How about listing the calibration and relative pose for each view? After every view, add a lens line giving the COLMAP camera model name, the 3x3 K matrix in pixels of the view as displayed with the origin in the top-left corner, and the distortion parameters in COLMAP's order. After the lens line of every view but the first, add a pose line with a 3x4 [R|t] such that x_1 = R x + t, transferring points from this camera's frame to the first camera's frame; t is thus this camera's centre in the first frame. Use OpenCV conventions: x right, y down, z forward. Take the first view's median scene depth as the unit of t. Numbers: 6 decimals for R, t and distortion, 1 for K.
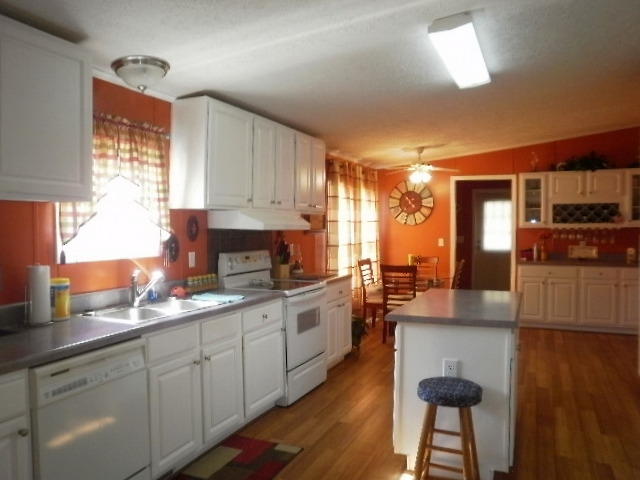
lens RADIAL K [[502.5, 0, 300.4], [0, 502.5, 242.0], [0, 0, 1]] dist [-0.145071, 0.133116]
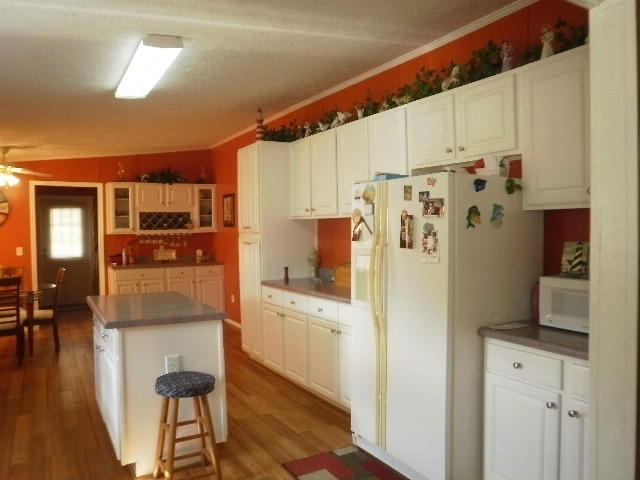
lens RADIAL K [[502.5, 0, 300.4], [0, 502.5, 242.0], [0, 0, 1]] dist [-0.145071, 0.133116]
pose [[0.593042, -0.022043, 0.804870, -0.163240], [0.034314, 0.999409, 0.002088, -0.001169], [-0.804440, 0.026380, 0.593448, 0.055174]]
